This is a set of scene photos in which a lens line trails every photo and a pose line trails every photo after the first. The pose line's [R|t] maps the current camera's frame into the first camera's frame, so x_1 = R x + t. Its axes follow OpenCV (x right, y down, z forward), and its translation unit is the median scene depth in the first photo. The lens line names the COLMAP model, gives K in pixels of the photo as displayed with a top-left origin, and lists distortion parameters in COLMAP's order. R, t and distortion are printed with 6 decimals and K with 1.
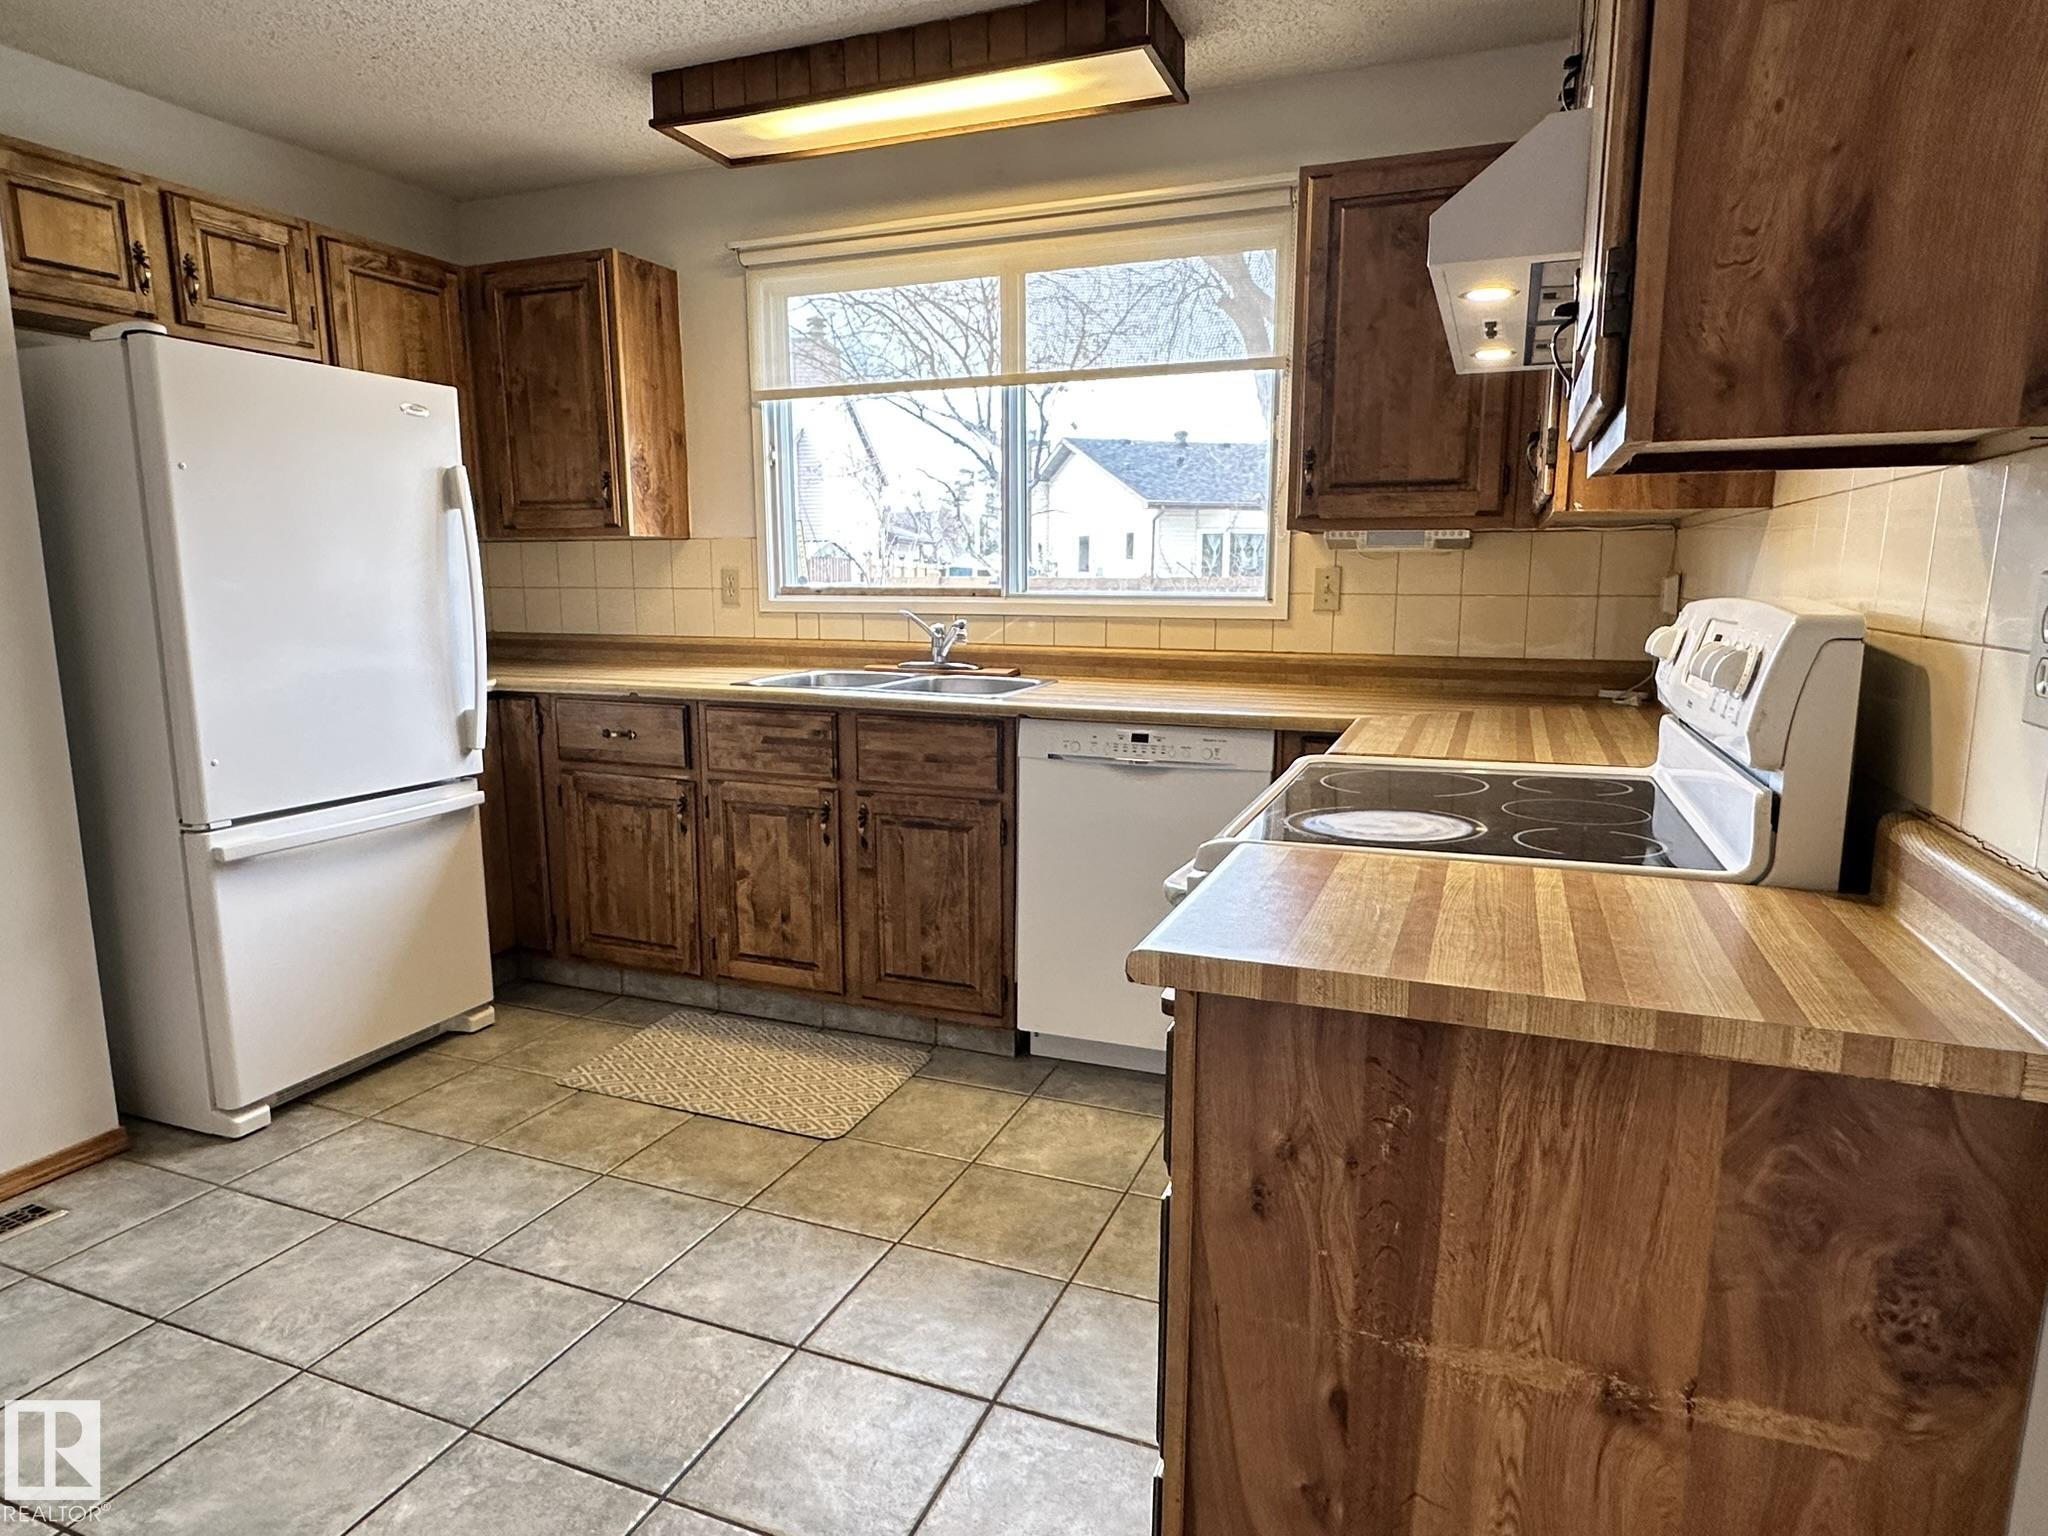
lens RADIAL K [[1206.0, 0, 1024.1], [0, 1206.0, 774.6], [0, 0, 1]] dist [-0.004150, -0.000735]
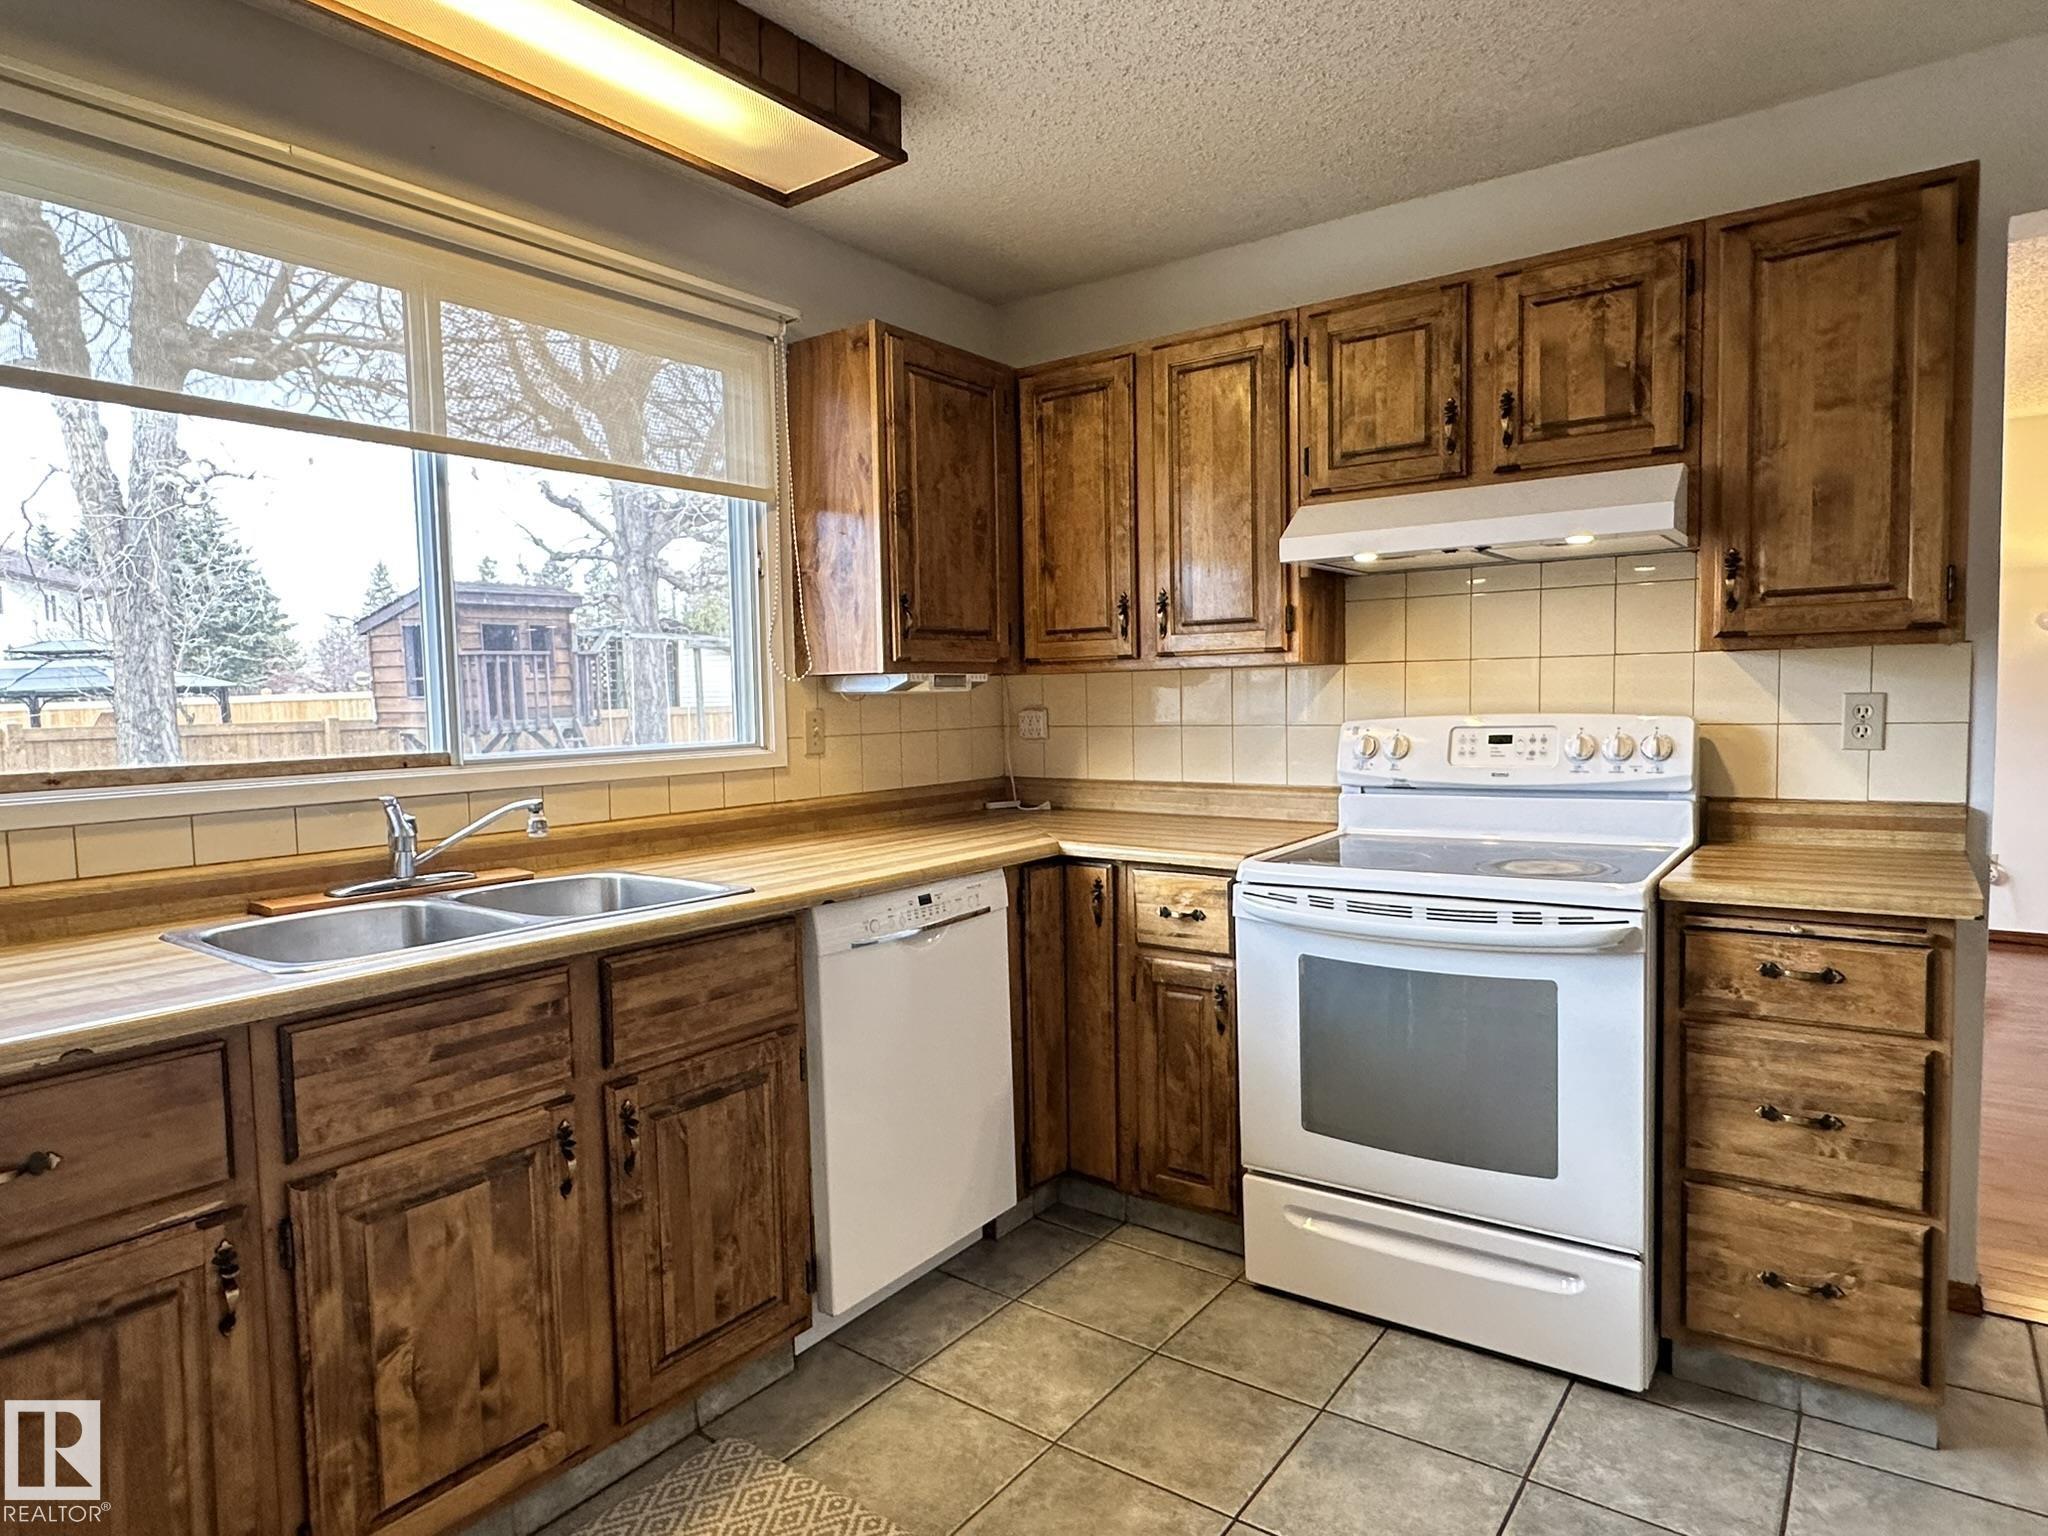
lens RADIAL K [[1206.0, 0, 1024.1], [0, 1206.0, 774.6], [0, 0, 1]] dist [-0.004150, -0.000735]
pose [[0.240928, -0.068500, 0.968123, -0.663576], [0.183888, 0.982660, 0.023766, -0.115292], [-0.952963, 0.172300, 0.249346, 0.619232]]
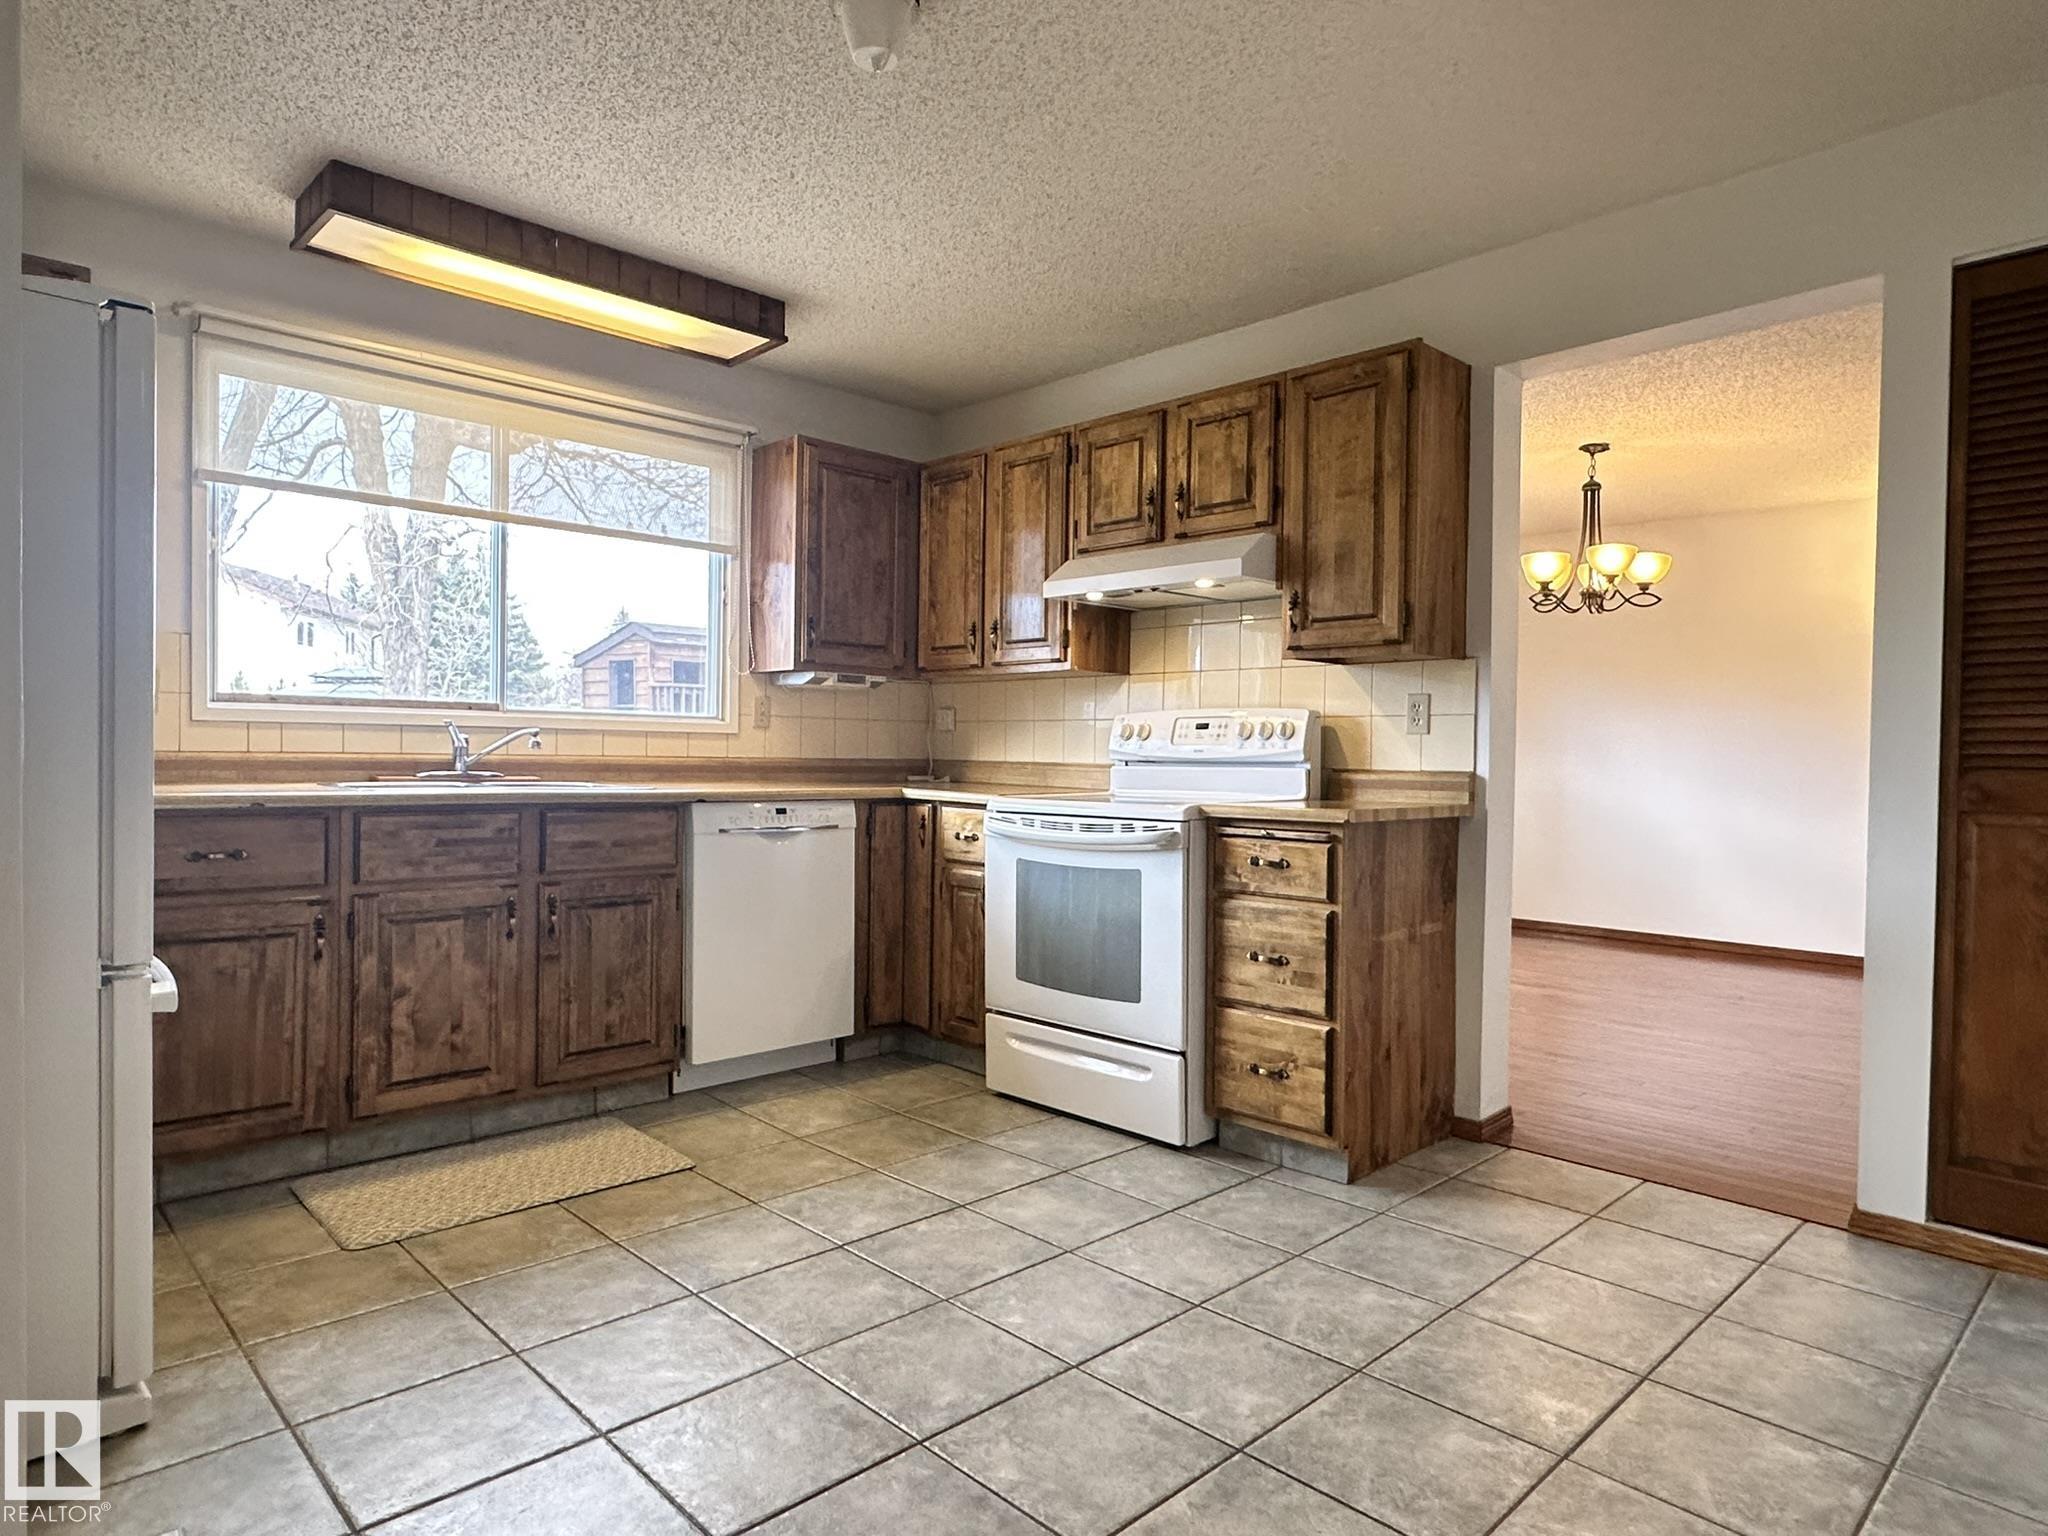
lens RADIAL K [[1210.5, 0, 1024.0], [0, 1210.5, 768.0], [0, 0, 1]] dist [-0.006965, -0.003663]
pose [[0.402374, -0.004882, 0.915462, -0.936450], [0.138341, 0.988827, -0.055532, 0.031496], [-0.904963, 0.148990, 0.398553, 0.177224]]
